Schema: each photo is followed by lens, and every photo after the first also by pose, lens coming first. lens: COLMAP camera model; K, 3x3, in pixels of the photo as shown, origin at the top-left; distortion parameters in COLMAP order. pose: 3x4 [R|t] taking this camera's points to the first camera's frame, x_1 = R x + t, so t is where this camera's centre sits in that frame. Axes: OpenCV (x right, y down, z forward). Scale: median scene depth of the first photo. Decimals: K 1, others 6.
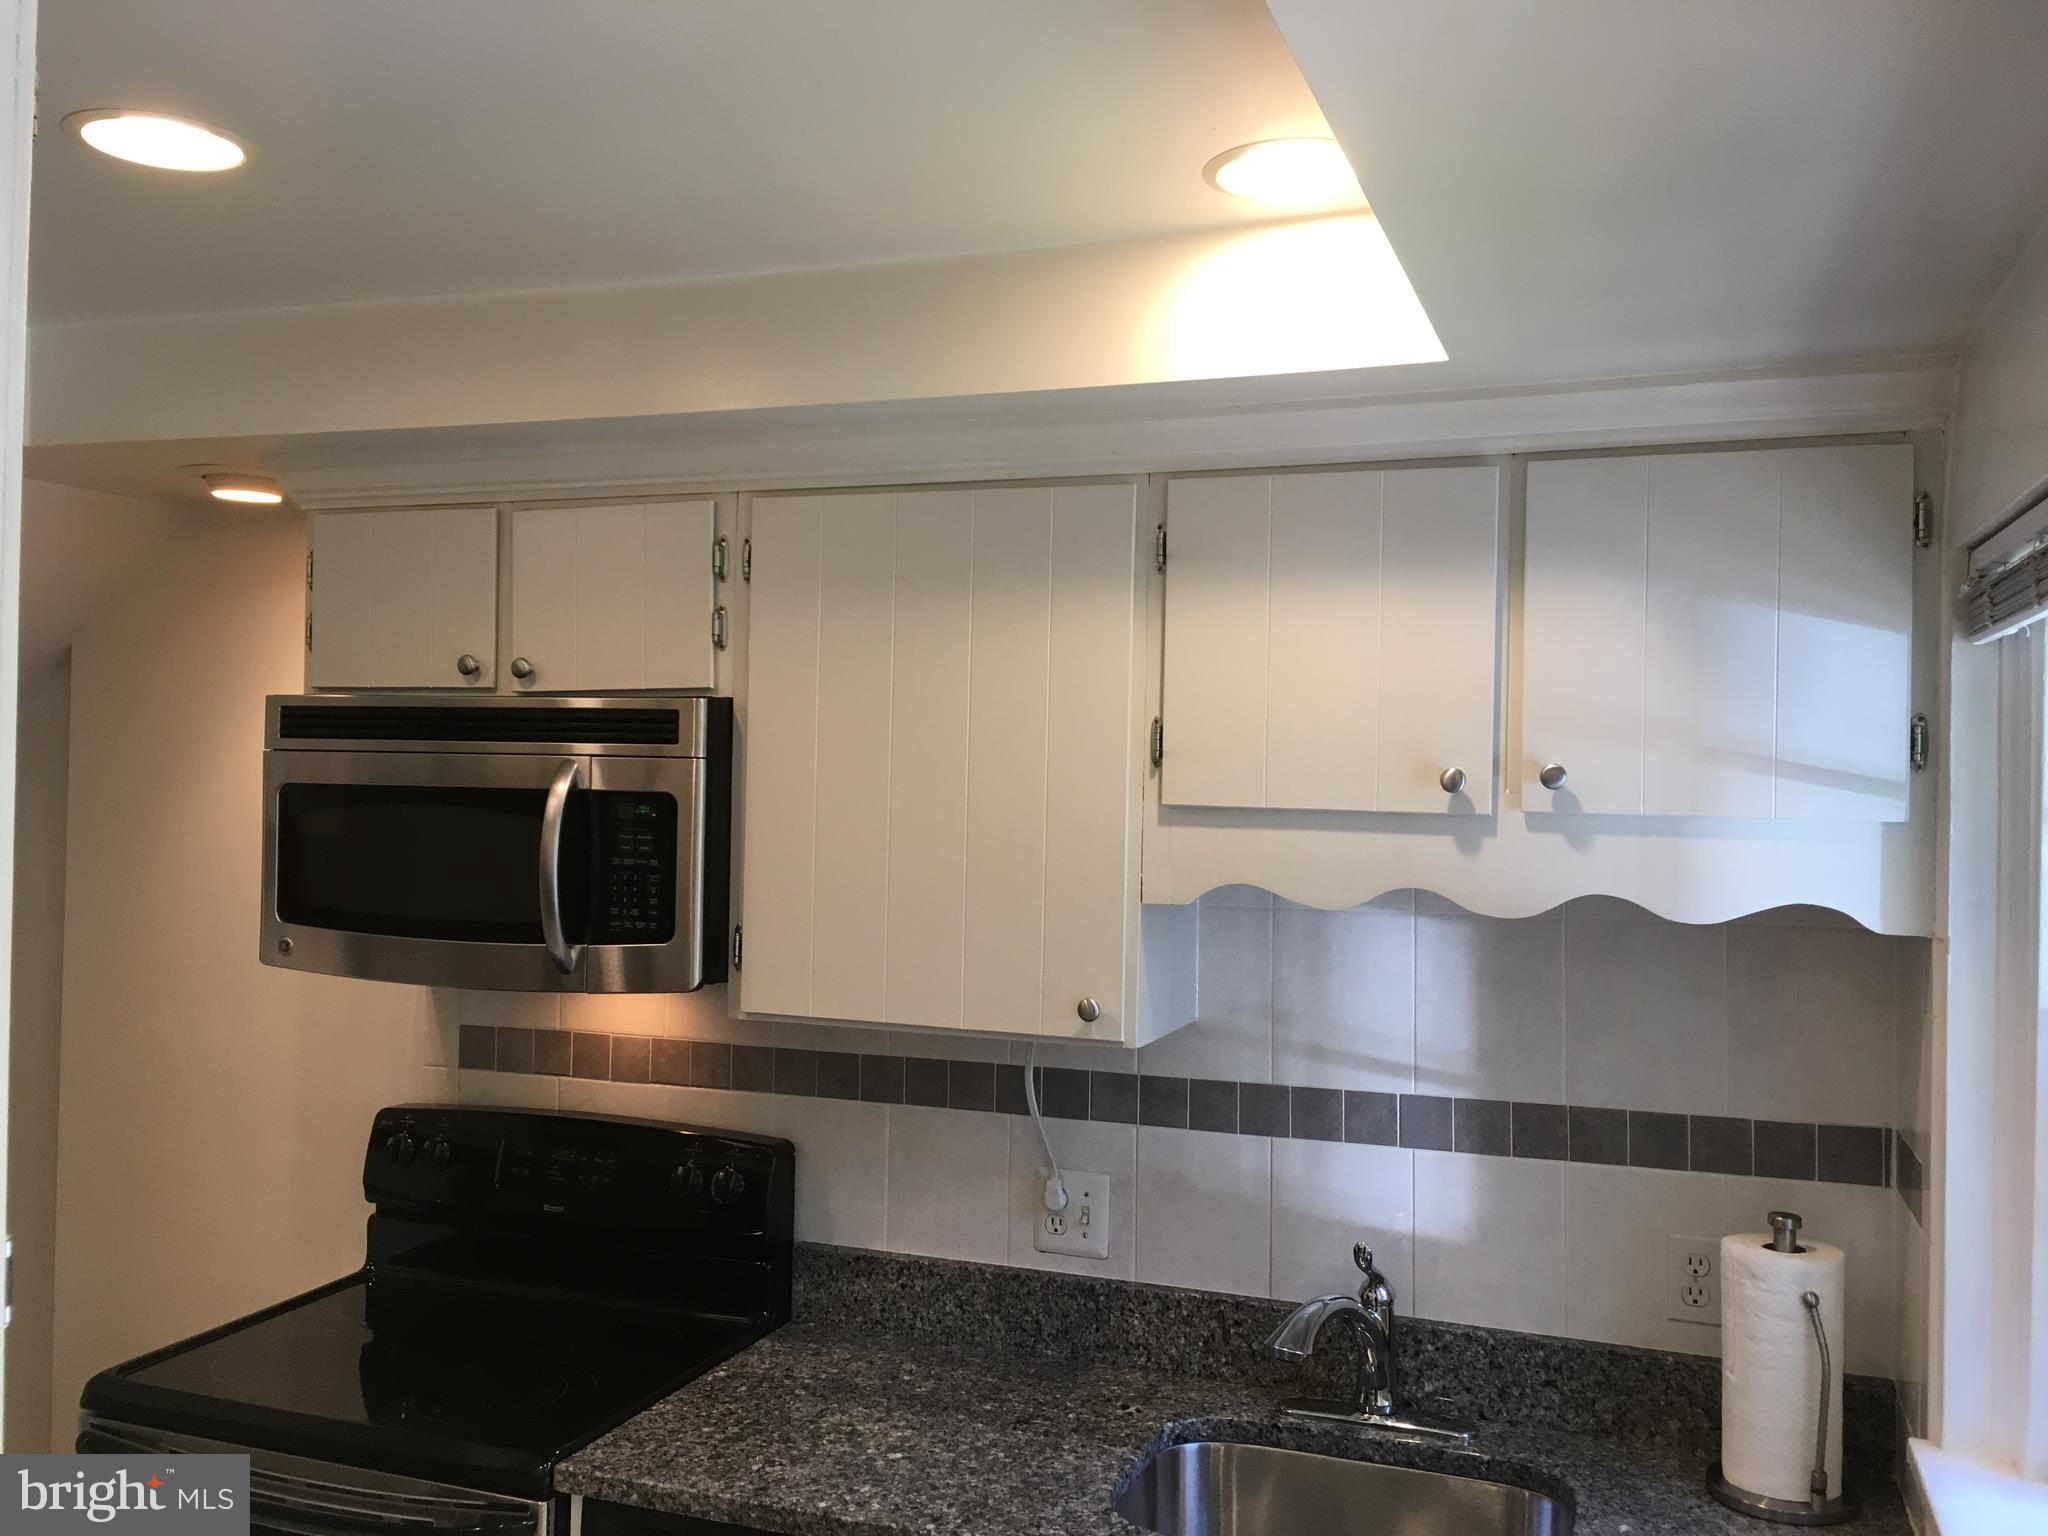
lens RADIAL K [[1754.3, 0, 1023.4], [0, 1754.3, 749.1], [0, 0, 1]] dist [0.074555, -0.095130]
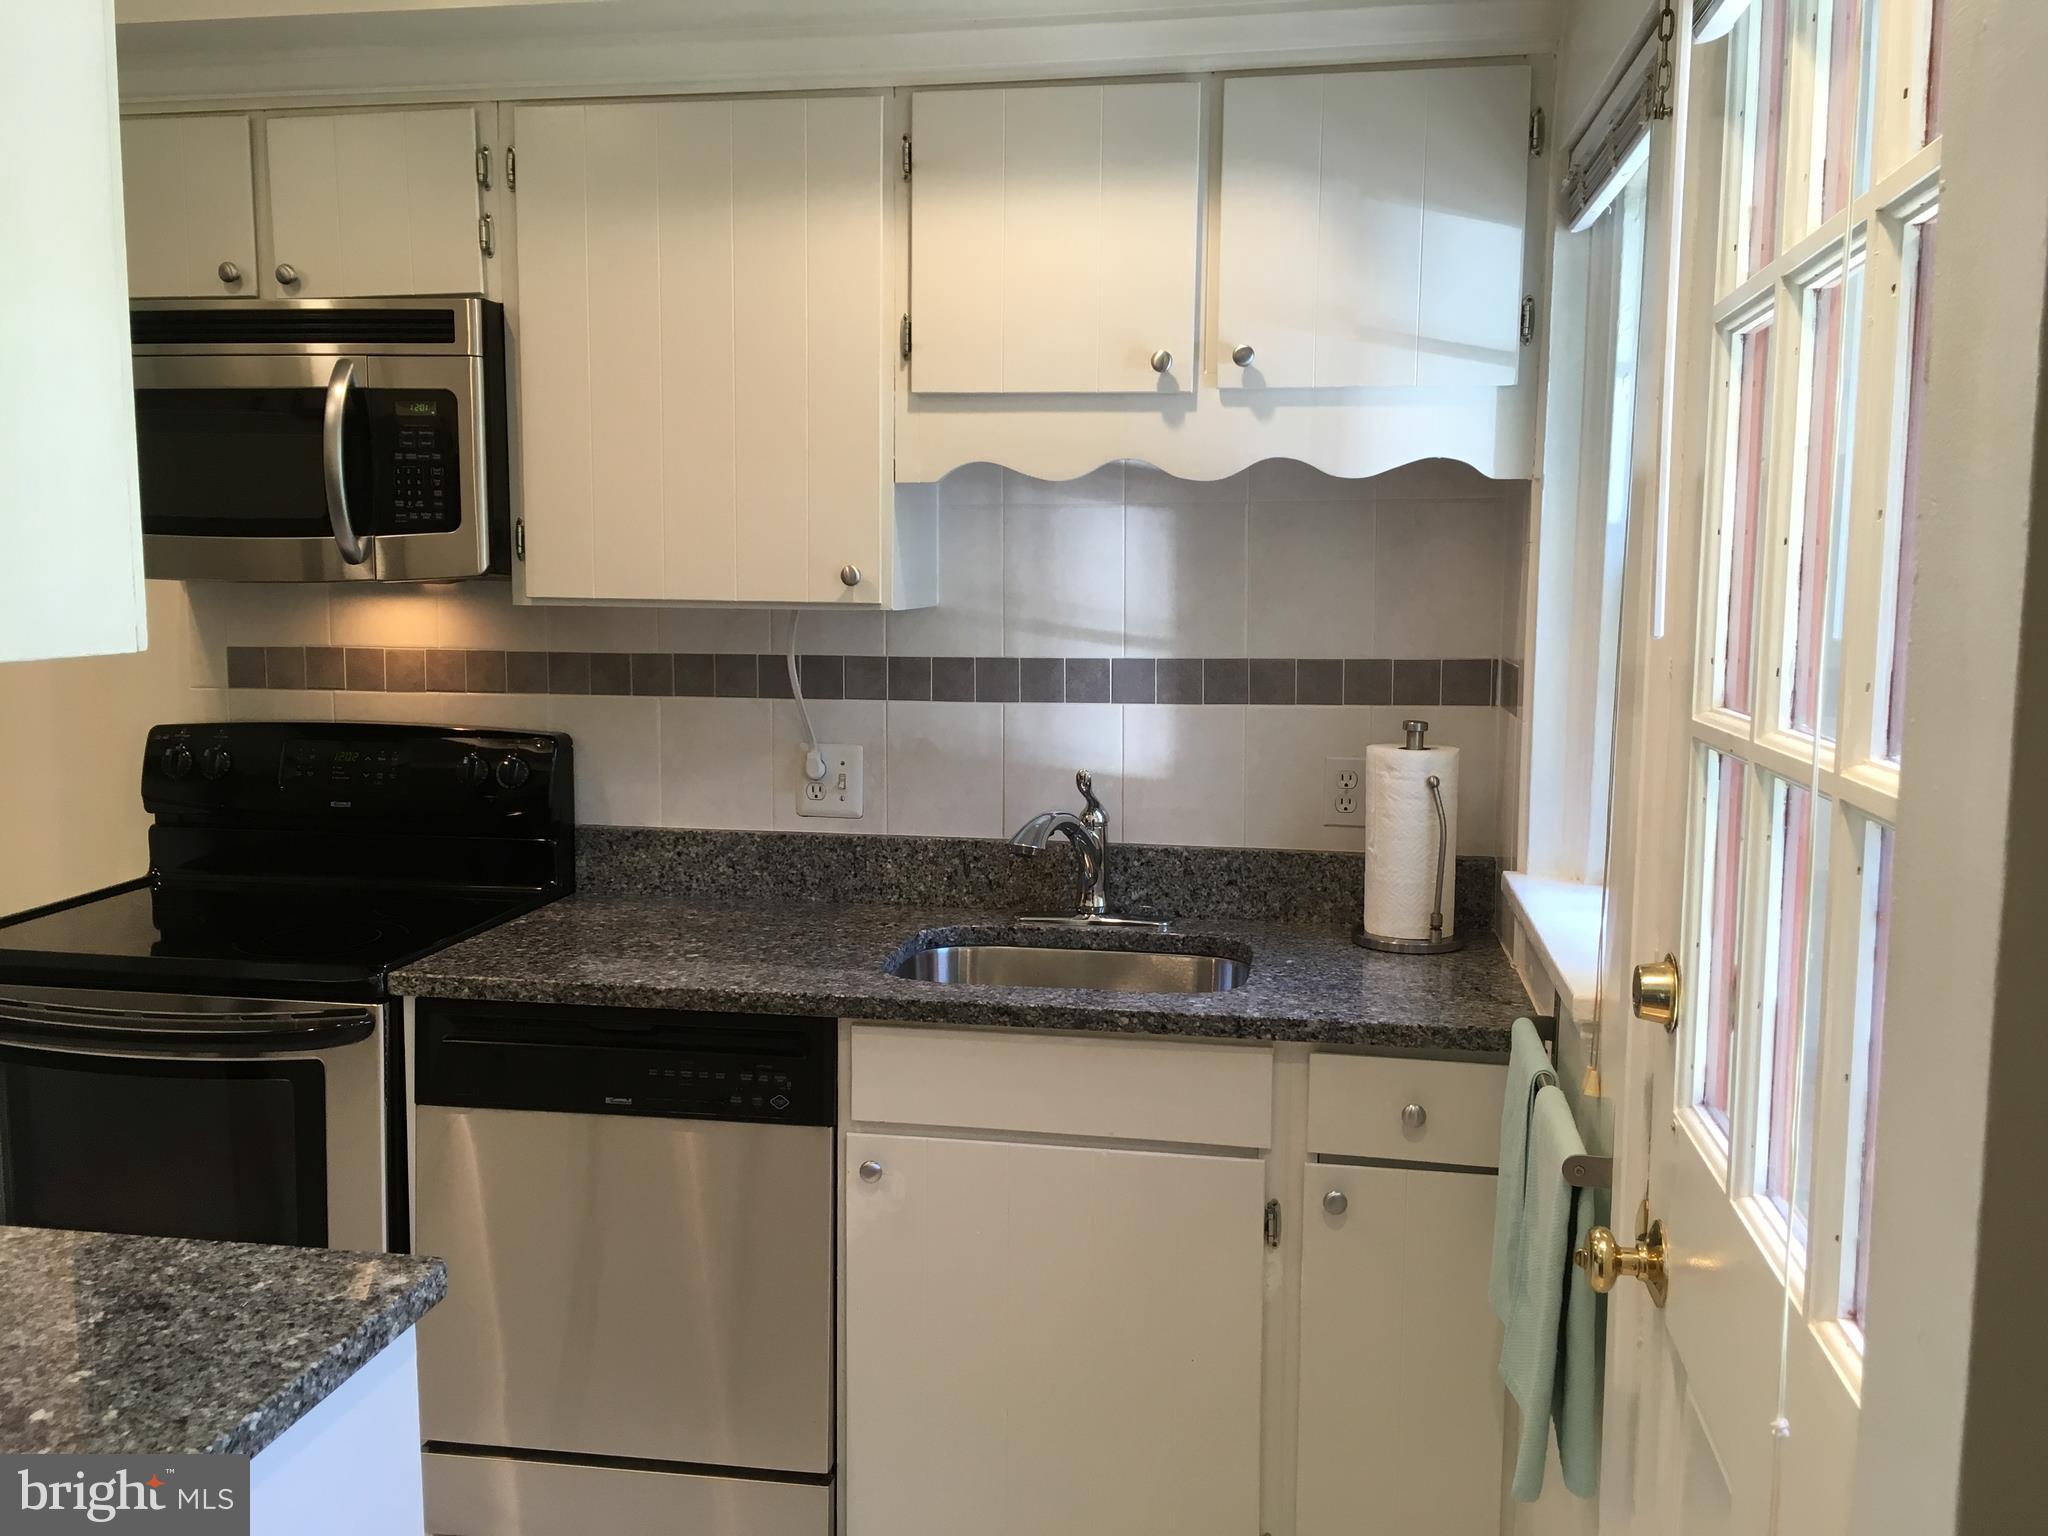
lens RADIAL K [[1754.3, 0, 1023.4], [0, 1754.3, 749.1], [0, 0, 1]] dist [0.074555, -0.095130]
pose [[0.983631, -0.029667, 0.177734, -0.055700], [0.007547, 0.992271, 0.123863, 0.112493], [-0.180035, -0.120494, 0.976252, -0.142243]]
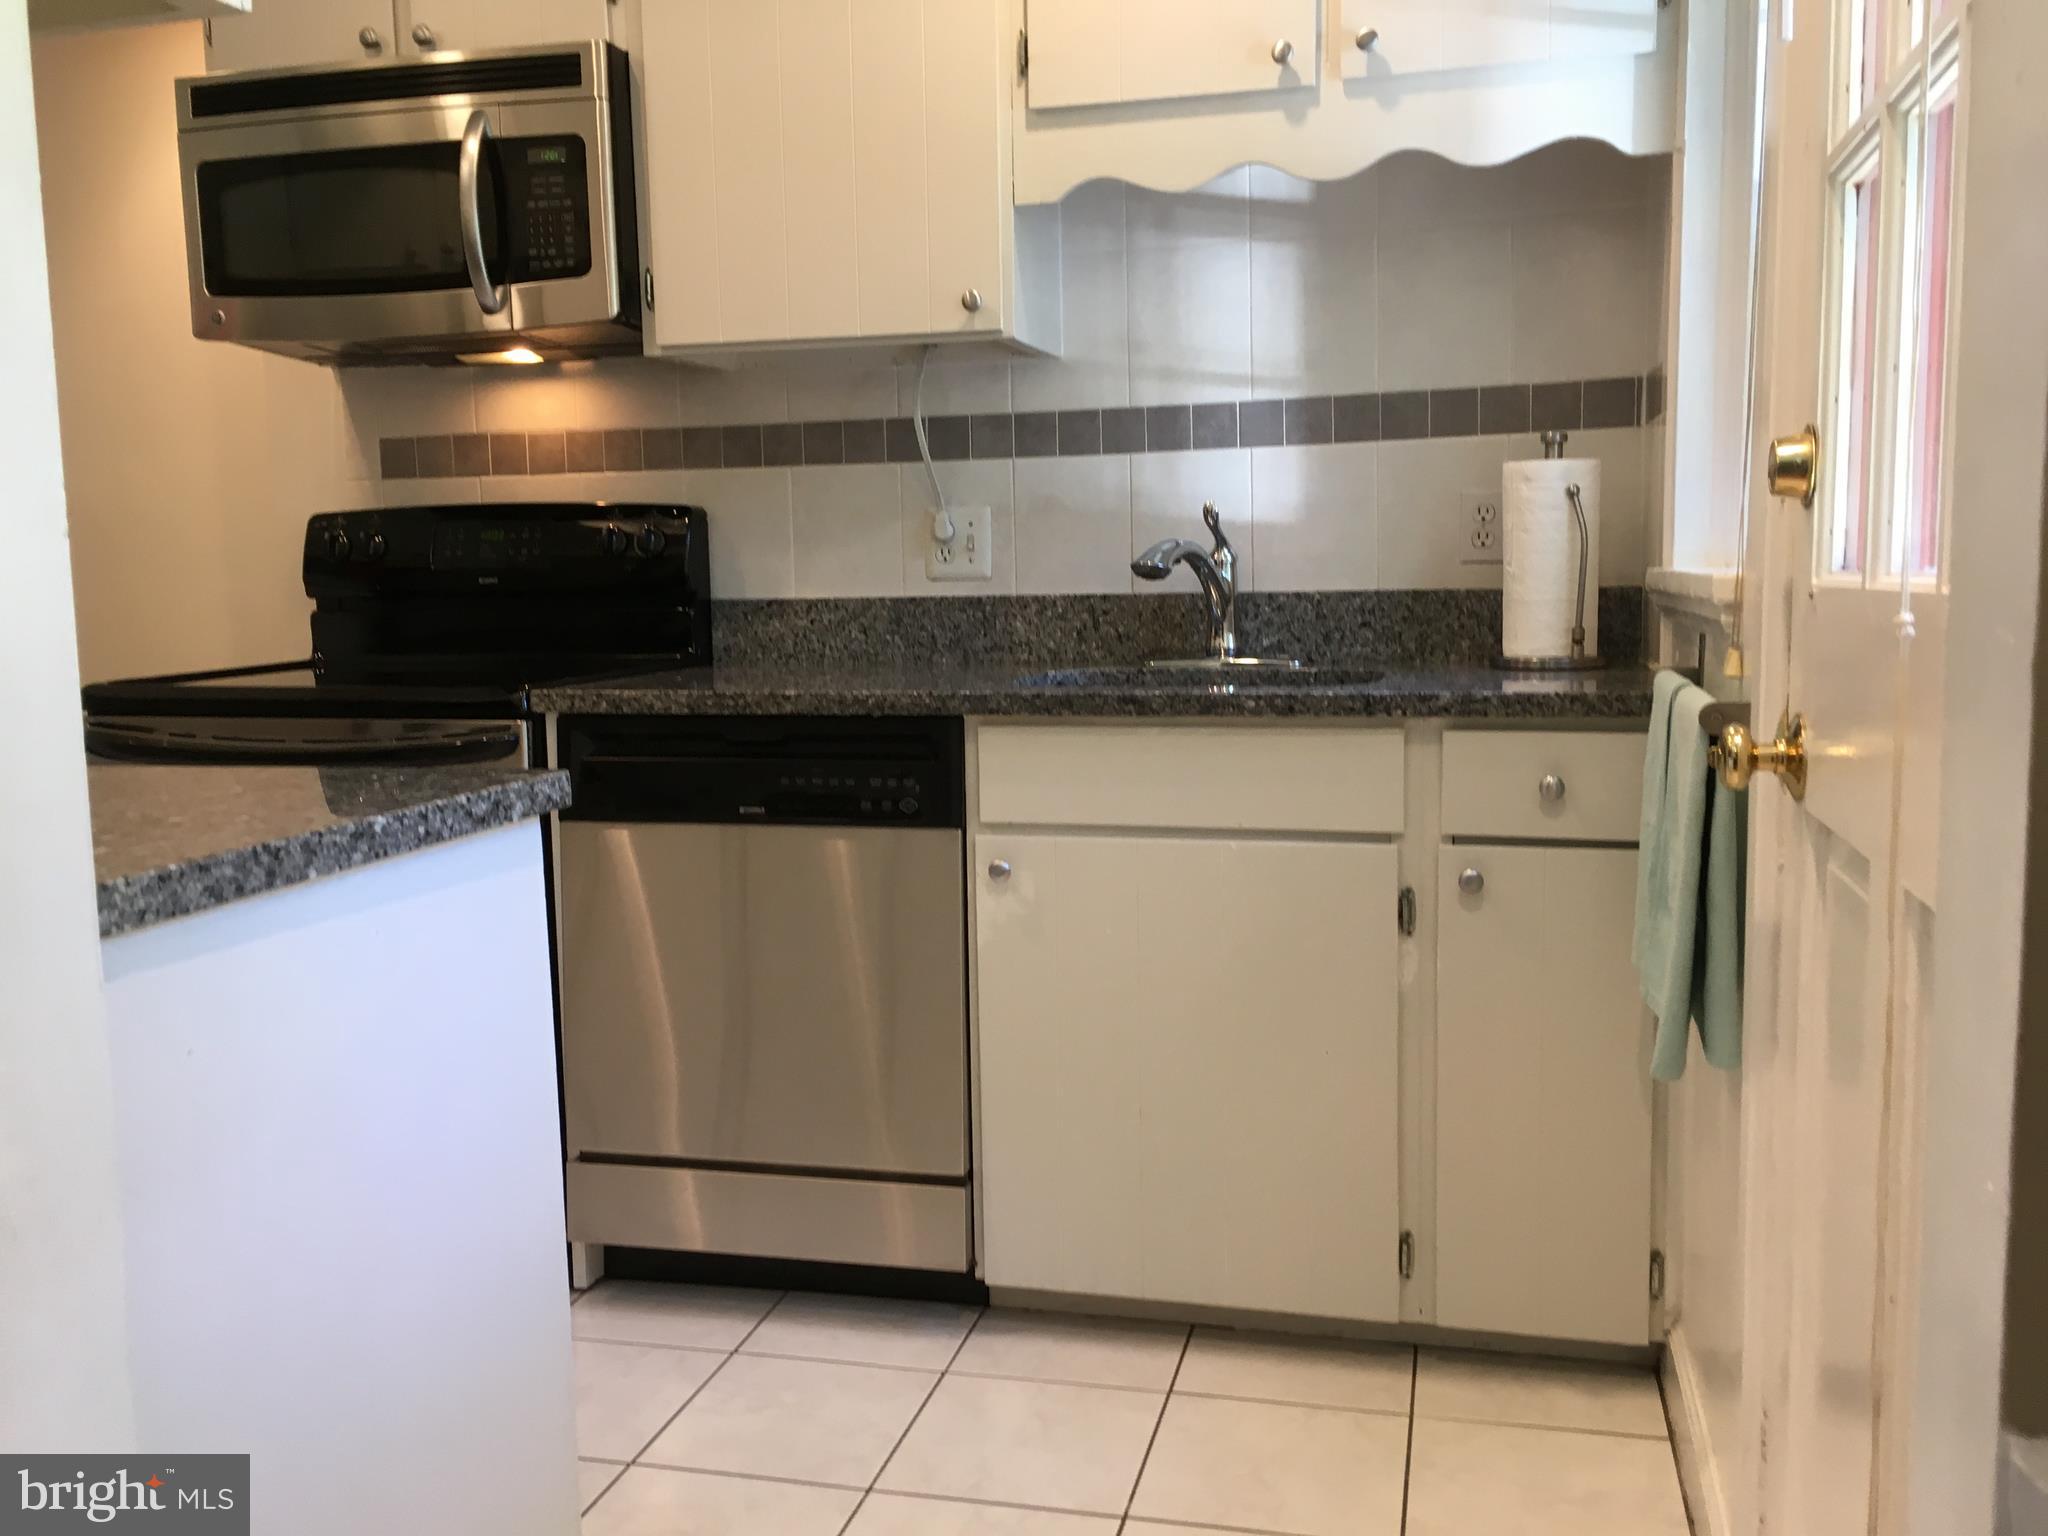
lens RADIAL K [[1754.3, 0, 1023.4], [0, 1754.3, 749.1], [0, 0, 1]] dist [0.074555, -0.095130]
pose [[0.994649, -0.047343, 0.091823, -0.045545], [0.035465, 0.991278, 0.126929, 0.276168], [-0.097032, -0.122993, 0.987653, -0.159498]]
